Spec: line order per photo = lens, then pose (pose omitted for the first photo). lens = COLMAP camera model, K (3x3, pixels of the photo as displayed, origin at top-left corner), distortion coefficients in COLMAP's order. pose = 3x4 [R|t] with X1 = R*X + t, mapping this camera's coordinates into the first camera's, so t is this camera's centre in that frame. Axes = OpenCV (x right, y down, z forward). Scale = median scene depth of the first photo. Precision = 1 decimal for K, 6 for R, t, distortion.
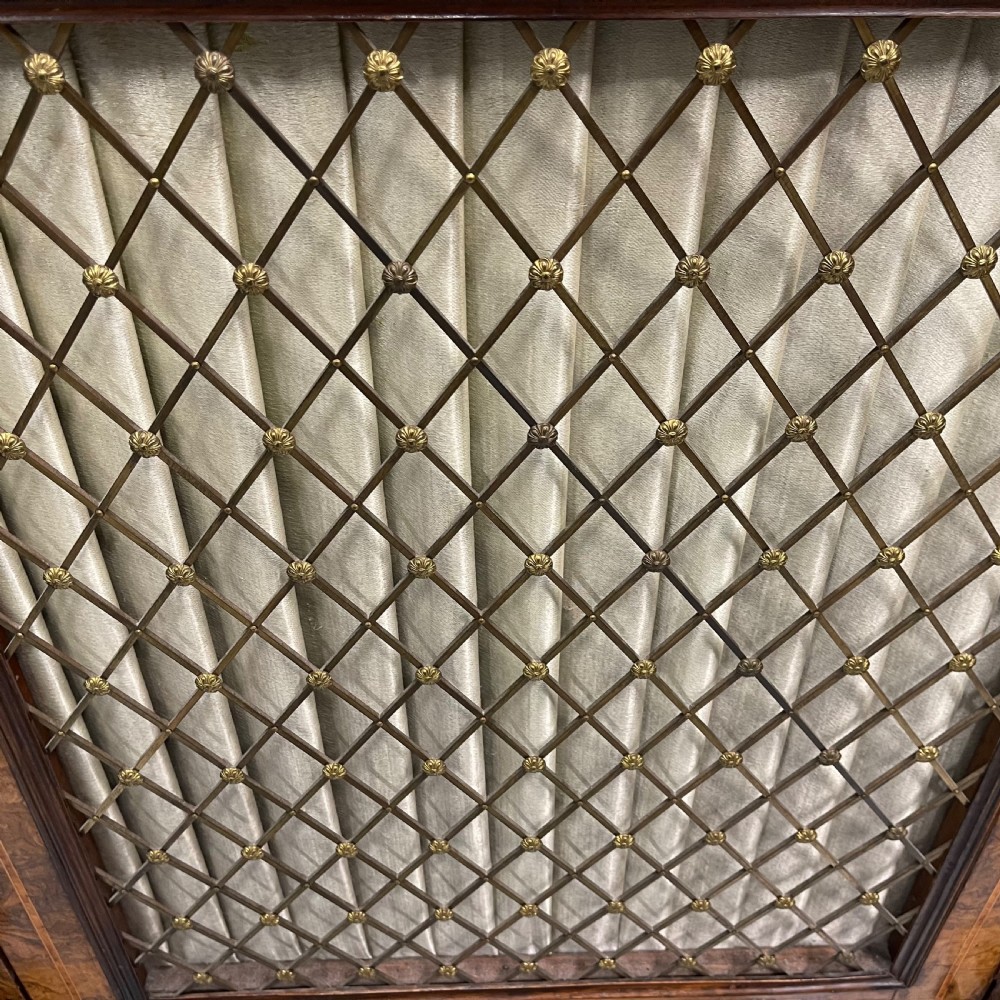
lens RADIAL K [[1016.3, 0, 503.9], [0, 1016.3, 516.2], [0, 0, 1]] dist [0.022507, 0.000000]
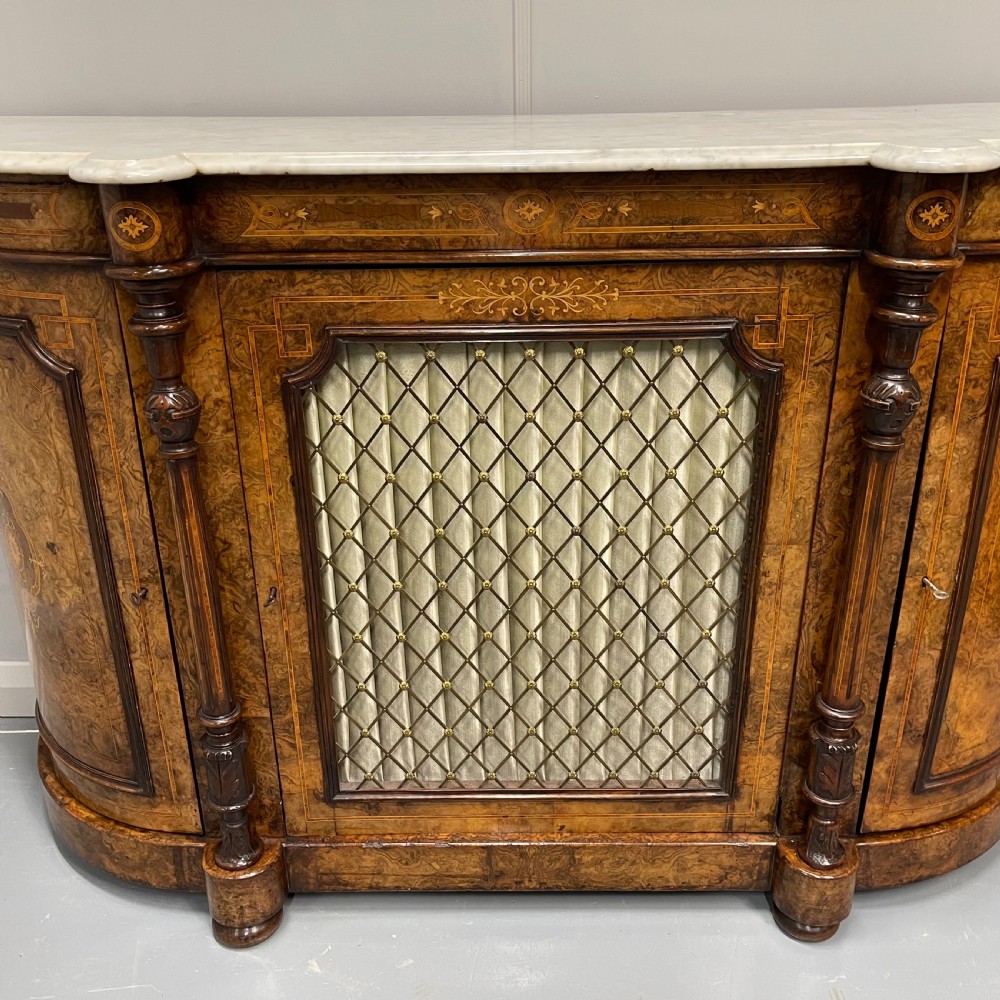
lens RADIAL K [[1016.3, 0, 504.8], [0, 1016.3, 514.0], [0, 0, 1]] dist [0.022507, 0.000000]
pose [[0.999054, 0.004672, -0.043237, 0.082526], [-0.014475, 0.973247, -0.229307, 0.621618], [0.041009, 0.229716, 0.972393, -1.584356]]
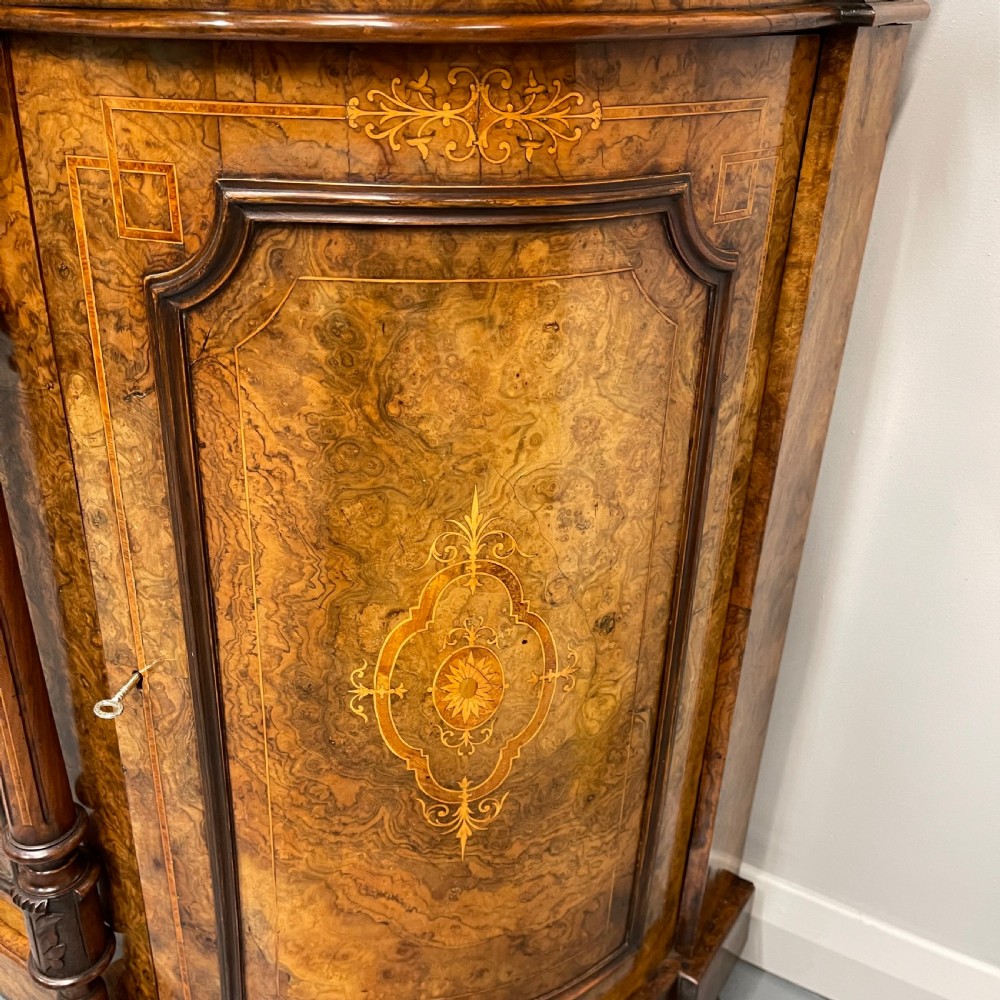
lens RADIAL K [[1016.3, 0, 489.6], [0, 1016.3, 503.4], [0, 0, 1]] dist [0.022507, 0.000000]
pose [[0.841916, 0.269032, -0.467760, 2.154627], [-0.359568, 0.926060, -0.114559, -0.098364], [0.402353, 0.264641, 0.876400, -0.018254]]
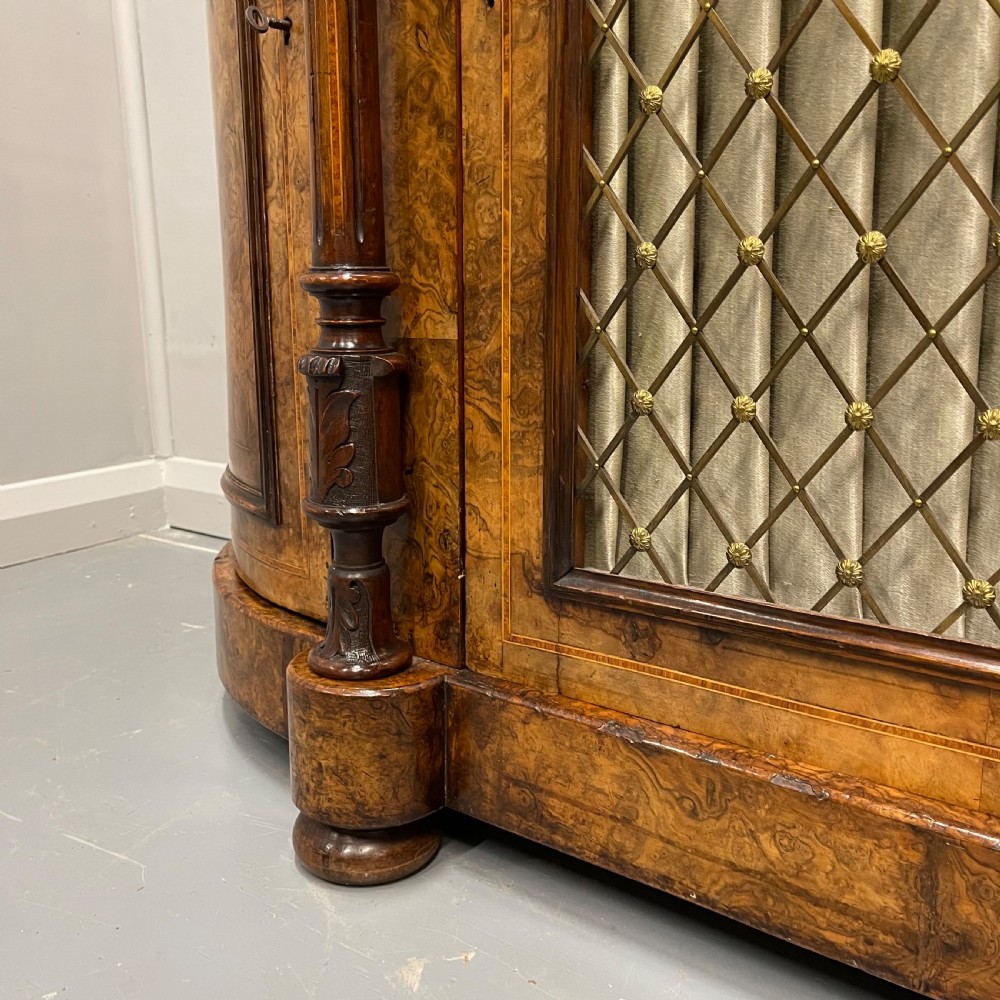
lens RADIAL K [[1016.3, 0, 480.1], [0, 1016.3, 504.3], [0, 0, 1]] dist [0.022507, 0.000000]
pose [[0.762468, 0.123427, -0.635144, 0.161825], [-0.394440, 0.866806, -0.305066, 1.098672], [0.512893, 0.483129, 0.709597, 0.565280]]
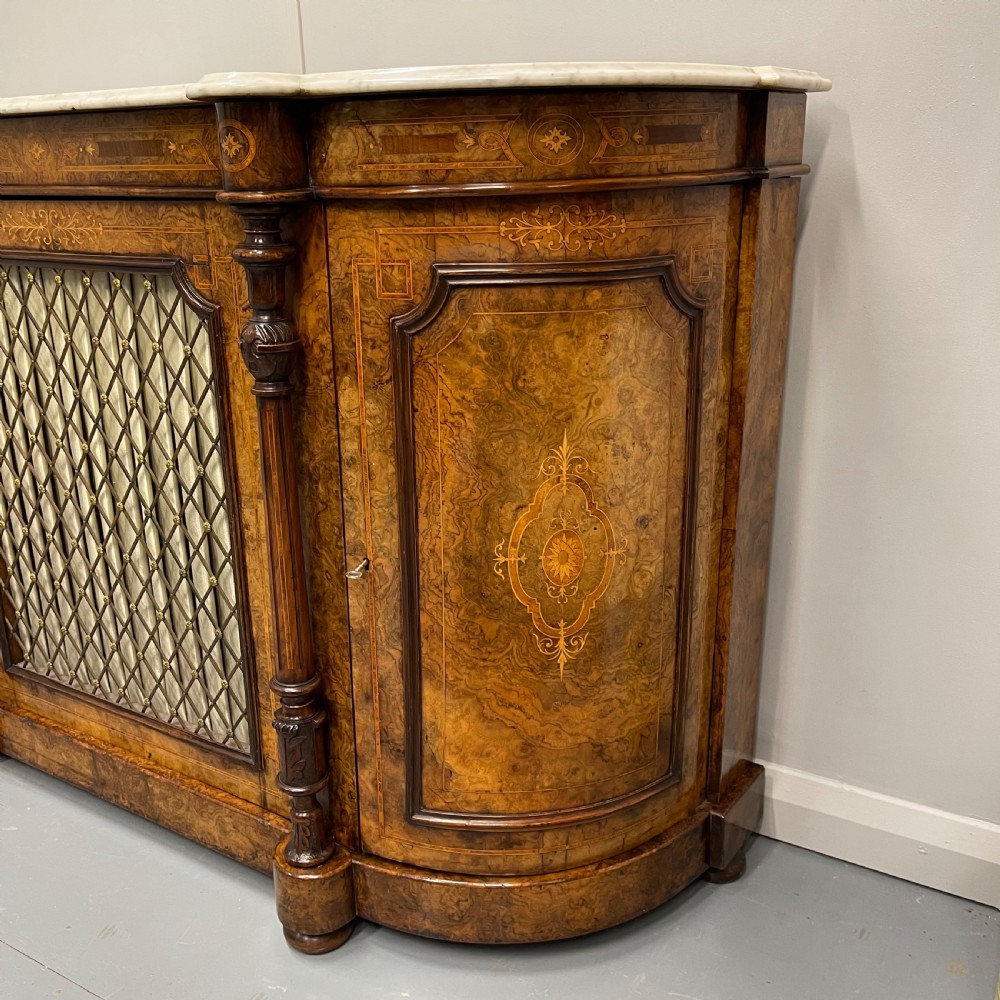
lens RADIAL K [[1016.3, 0, 497.5], [0, 1016.3, 512.8], [0, 0, 1]] dist [0.022507, 0.000000]
pose [[0.831770, 0.170104, -0.528416, 2.668099], [-0.336458, 0.911607, -0.236154, 0.525691], [0.441536, 0.374216, 0.815480, -0.802050]]
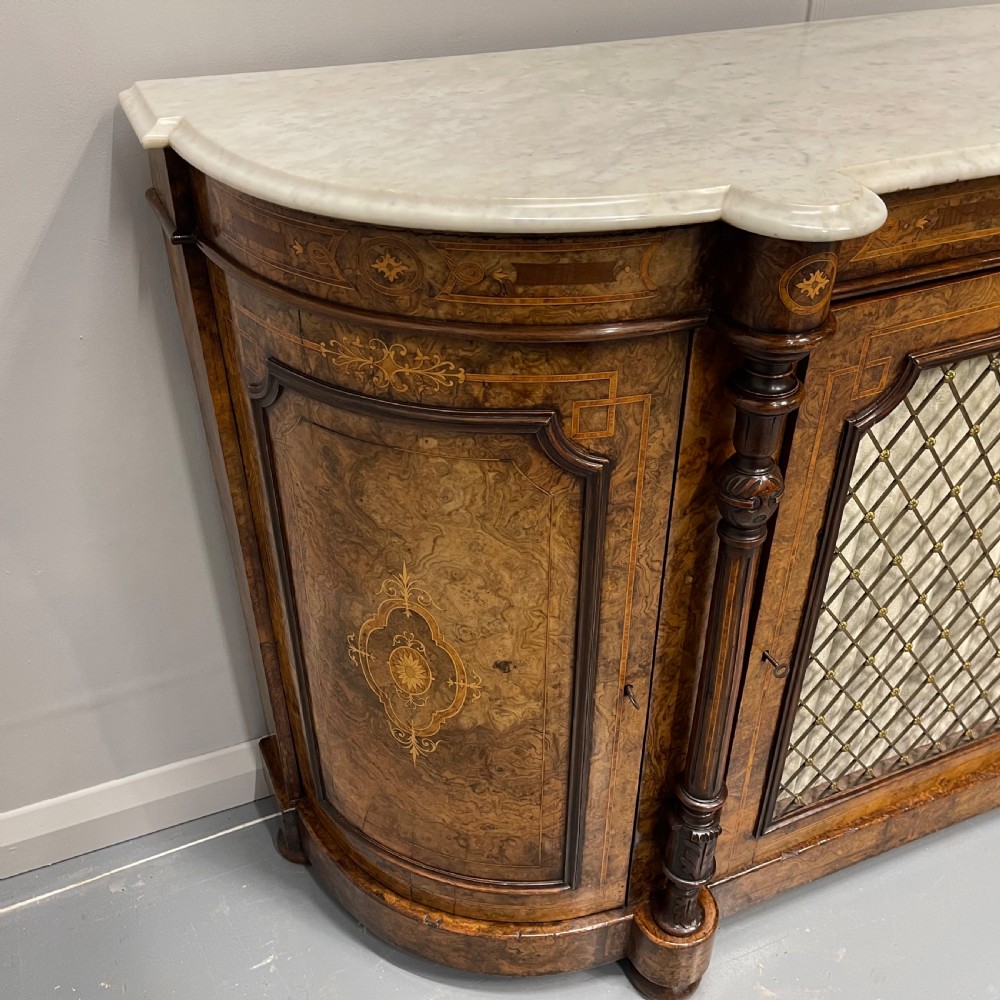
lens RADIAL K [[1016.3, 0, 494.8], [0, 1016.3, 529.8], [0, 0, 1]] dist [0.022507, 0.000000]
pose [[0.938515, -0.216559, 0.268870, -1.832785], [0.226837, 0.973905, -0.007370, -0.193077], [-0.260258, 0.067907, 0.963148, -1.044879]]
